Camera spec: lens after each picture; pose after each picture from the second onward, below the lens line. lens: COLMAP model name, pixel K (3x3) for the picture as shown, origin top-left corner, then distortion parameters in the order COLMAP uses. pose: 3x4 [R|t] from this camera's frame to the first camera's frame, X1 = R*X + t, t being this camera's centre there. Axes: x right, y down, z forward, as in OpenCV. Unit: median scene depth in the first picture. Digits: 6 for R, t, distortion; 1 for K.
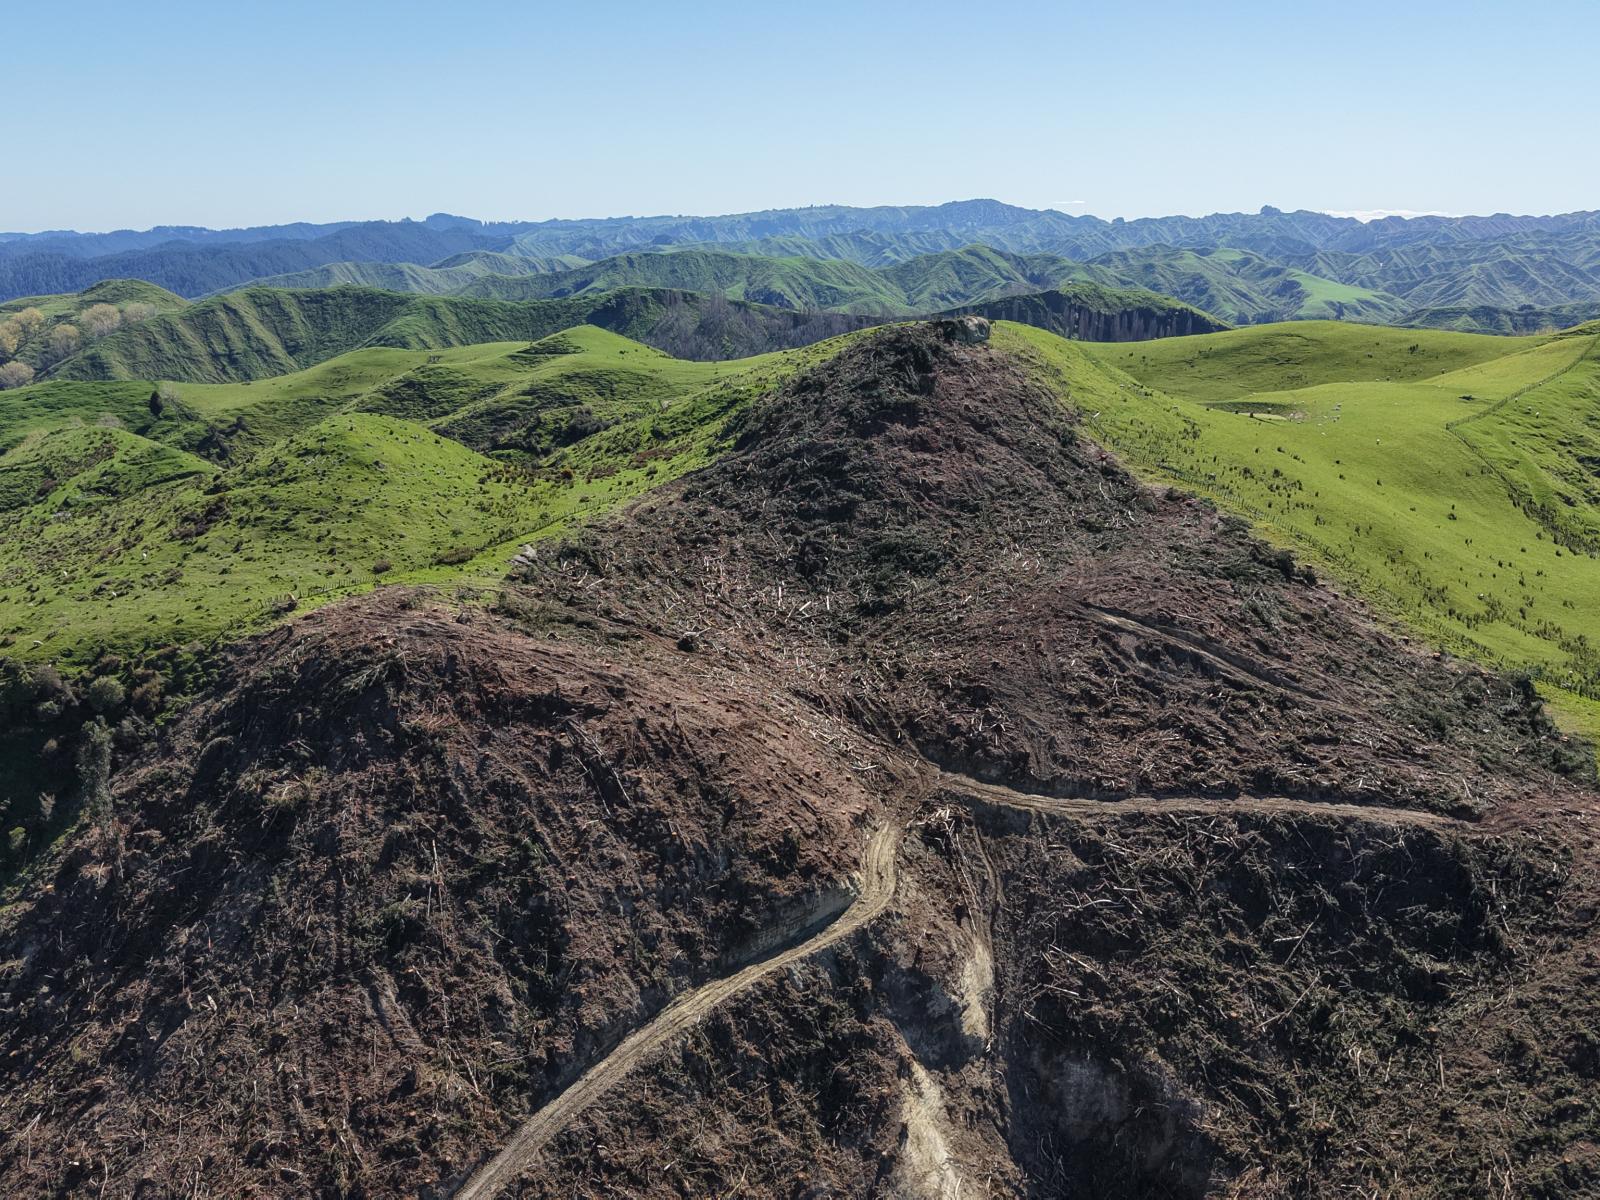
lens RADIAL K [[1404.7, 0, 796.6], [0, 1404.7, 598.9], [0, 0, 1]] dist [0.090880, -0.209266]
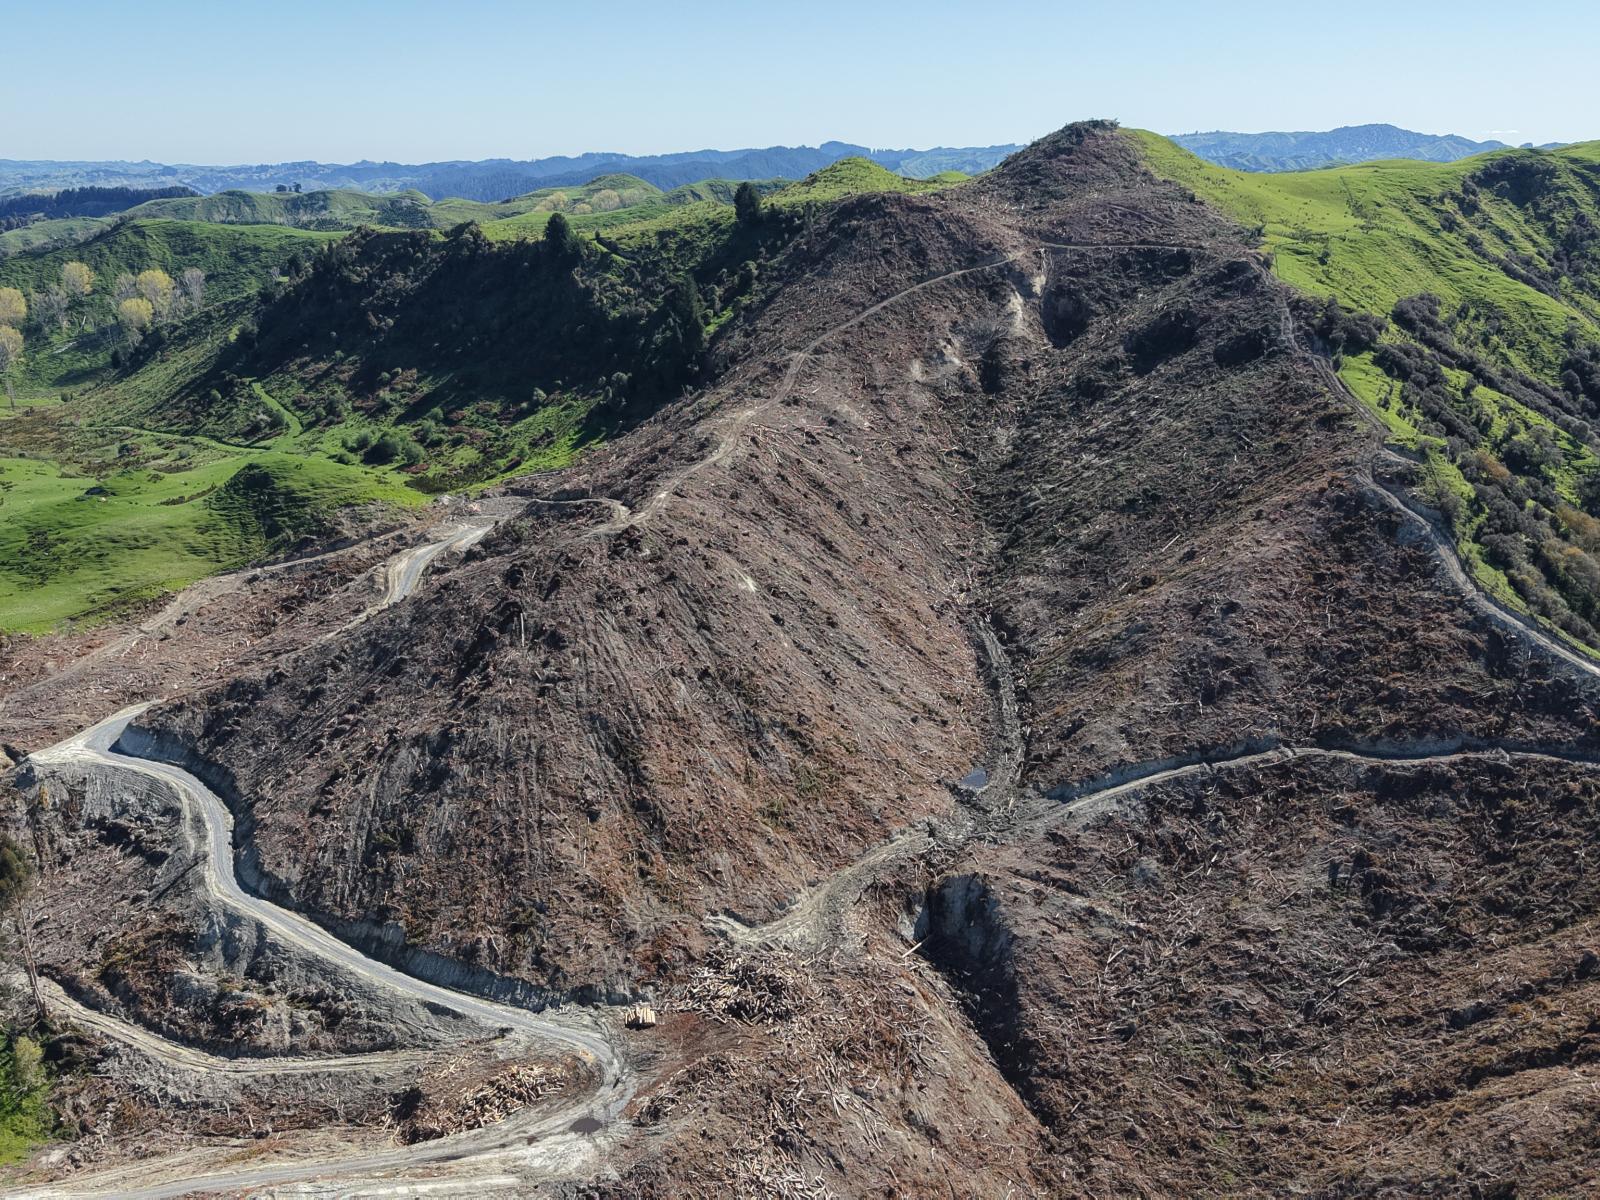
lens RADIAL K [[1404.7, 0, 792.7], [0, 1404.7, 612.9], [0, 0, 1]] dist [0.090880, -0.209266]
pose [[0.966204, 0.080531, -0.244879, 0.281433], [-0.067607, 0.995861, 0.060744, 0.560303], [0.248757, -0.042136, 0.967649, -1.595406]]
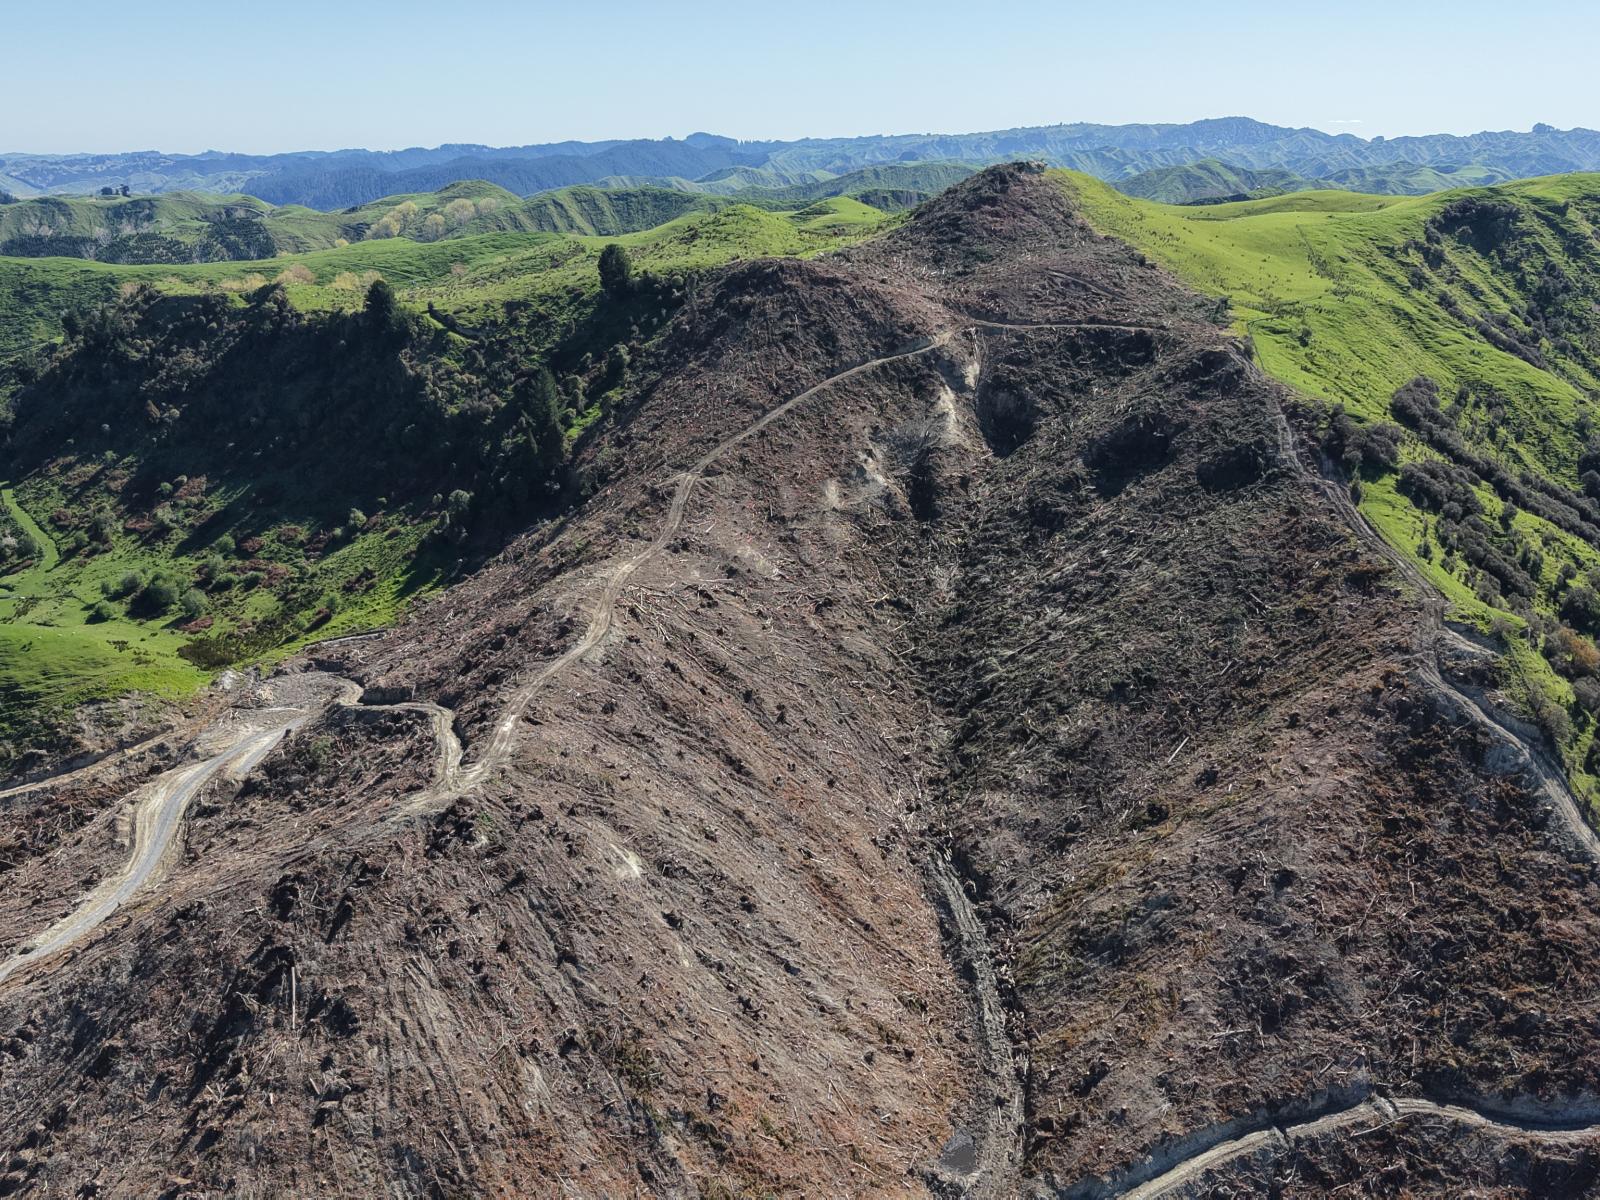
lens RADIAL K [[1404.7, 0, 797.9], [0, 1404.7, 607.8], [0, 0, 1]] dist [0.090880, -0.209266]
pose [[0.985894, 0.053521, -0.158582, 0.156955], [-0.044385, 0.997174, 0.060609, 0.362955], [0.161378, -0.052716, 0.985484, -1.200129]]
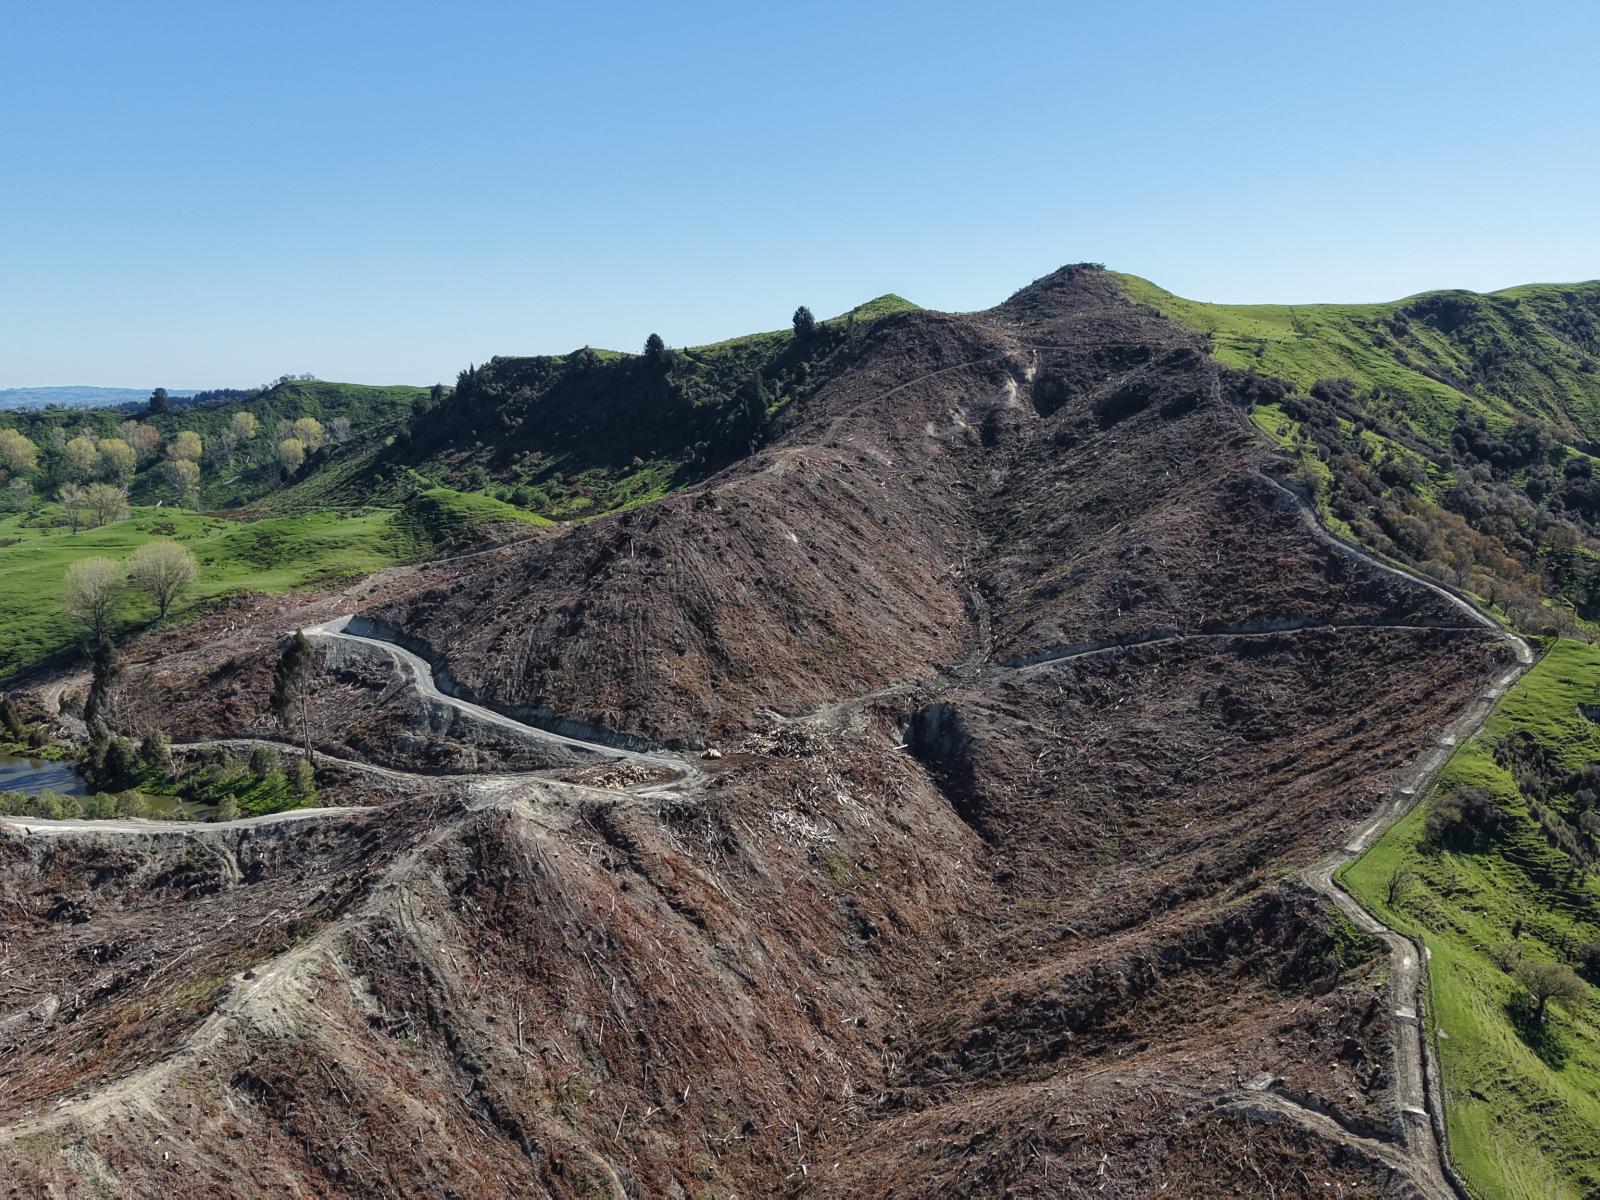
lens RADIAL K [[1404.7, 0, 787.7], [0, 1404.7, 616.2], [0, 0, 1]] dist [0.090880, -0.209266]
pose [[0.950990, 0.047806, -0.305503, 0.486535], [-0.077242, 0.993383, -0.084998, 0.902675], [0.299418, 0.104430, 0.948390, -2.081877]]
